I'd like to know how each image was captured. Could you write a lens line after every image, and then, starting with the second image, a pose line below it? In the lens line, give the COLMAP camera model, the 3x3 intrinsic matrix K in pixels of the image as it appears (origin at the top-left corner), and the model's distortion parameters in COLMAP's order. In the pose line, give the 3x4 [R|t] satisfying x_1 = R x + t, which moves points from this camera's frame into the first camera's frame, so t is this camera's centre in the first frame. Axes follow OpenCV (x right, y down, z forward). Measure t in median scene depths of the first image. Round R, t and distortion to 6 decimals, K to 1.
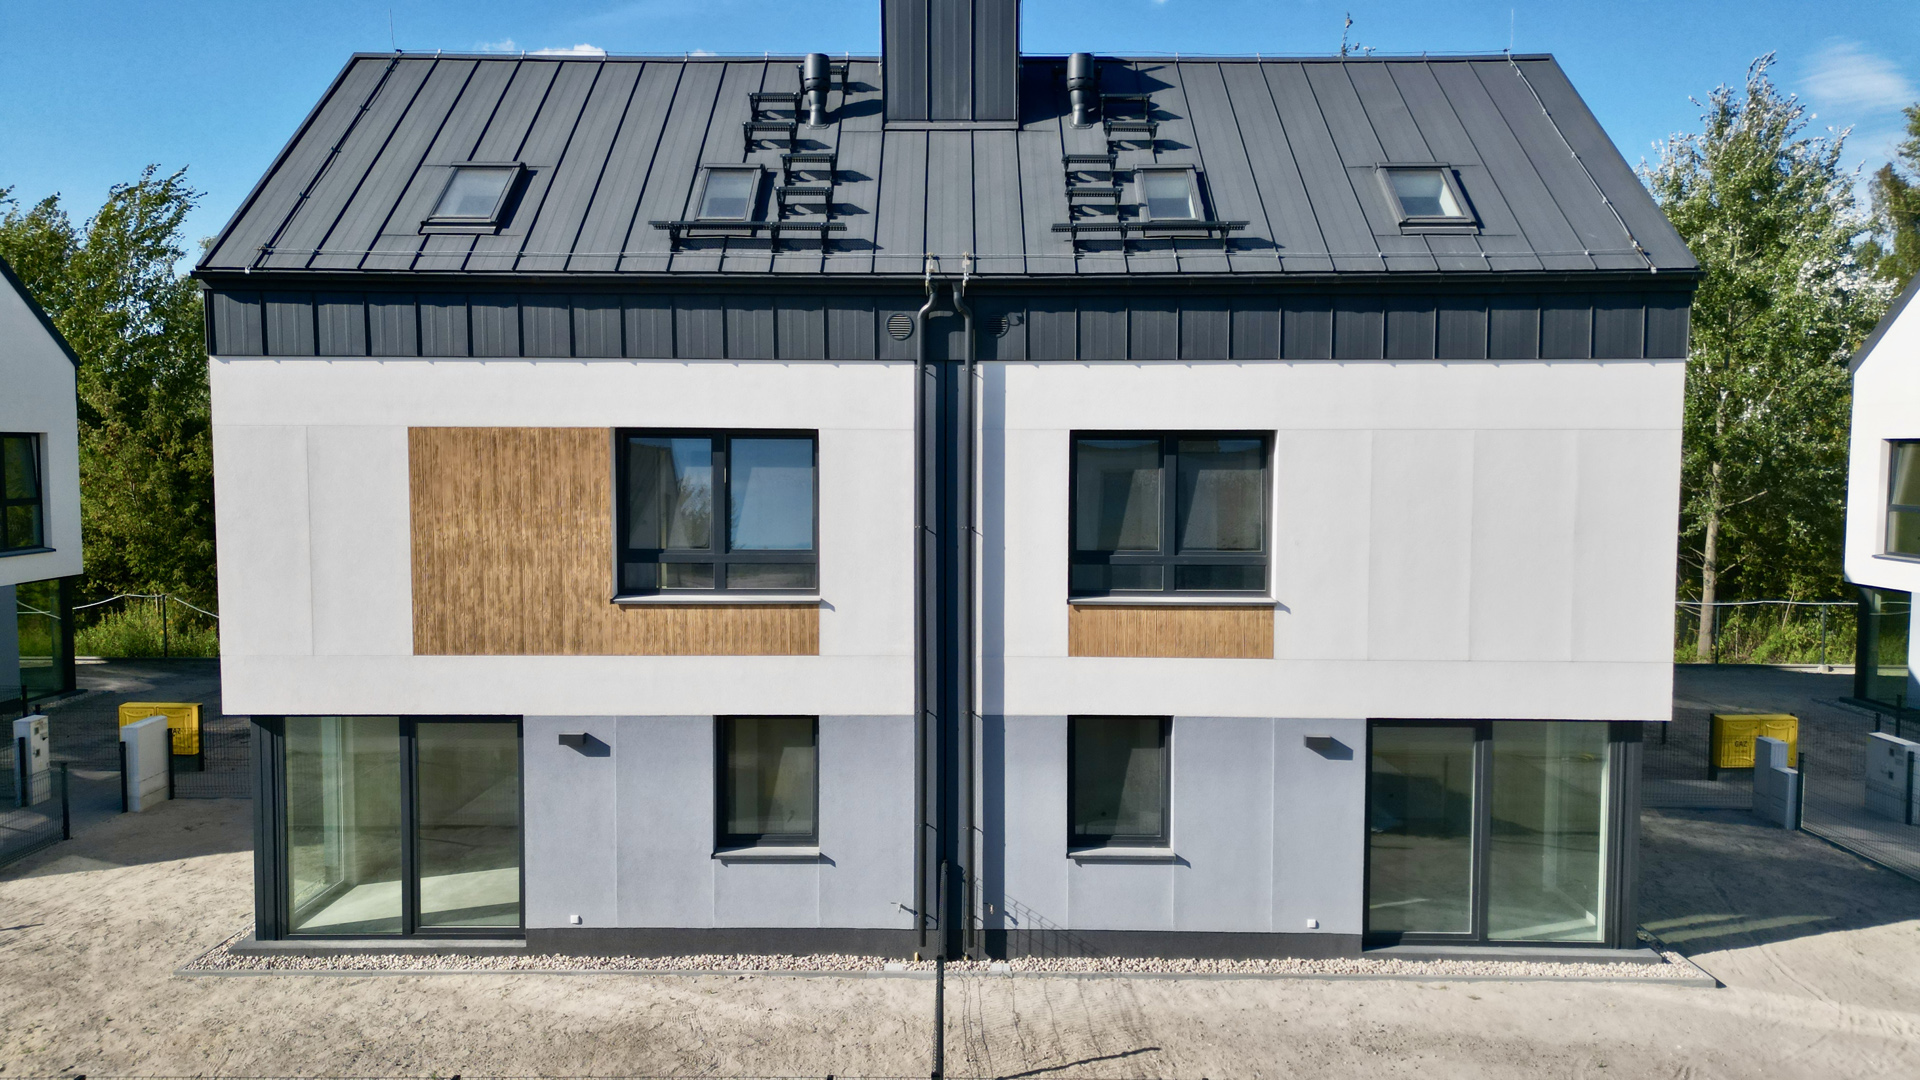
lens RADIAL K [[1326.5, 0, 957.4], [0, 1326.5, 555.1], [0, 0, 1]] dist [0.034076, -0.021316]
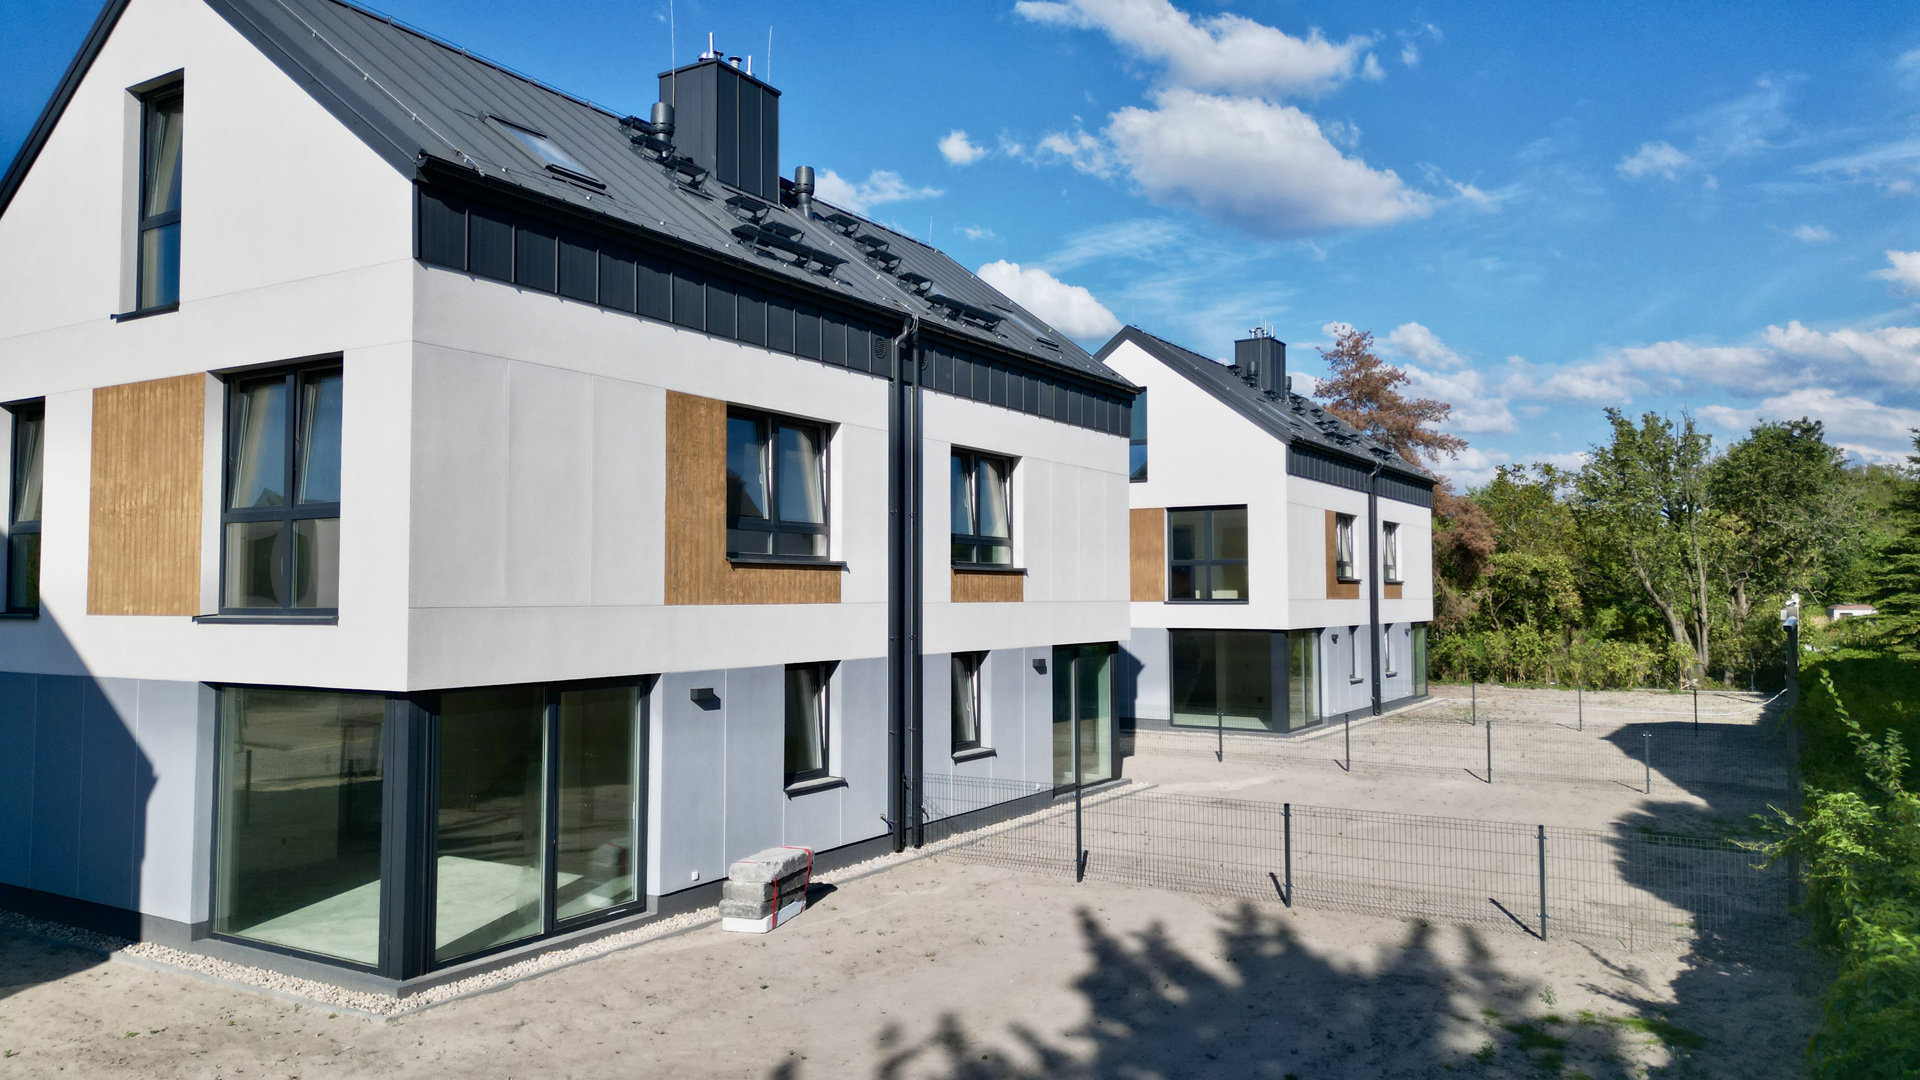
lens RADIAL K [[1326.5, 0, 951.4], [0, 1326.5, 542.8], [0, 0, 1]] dist [0.034076, -0.021316]
pose [[0.501685, 0.032488, 0.864440, -1.087837], [0.060168, 0.995564, -0.072335, 0.107250], [-0.862955, 0.088301, 0.497505, 0.312903]]
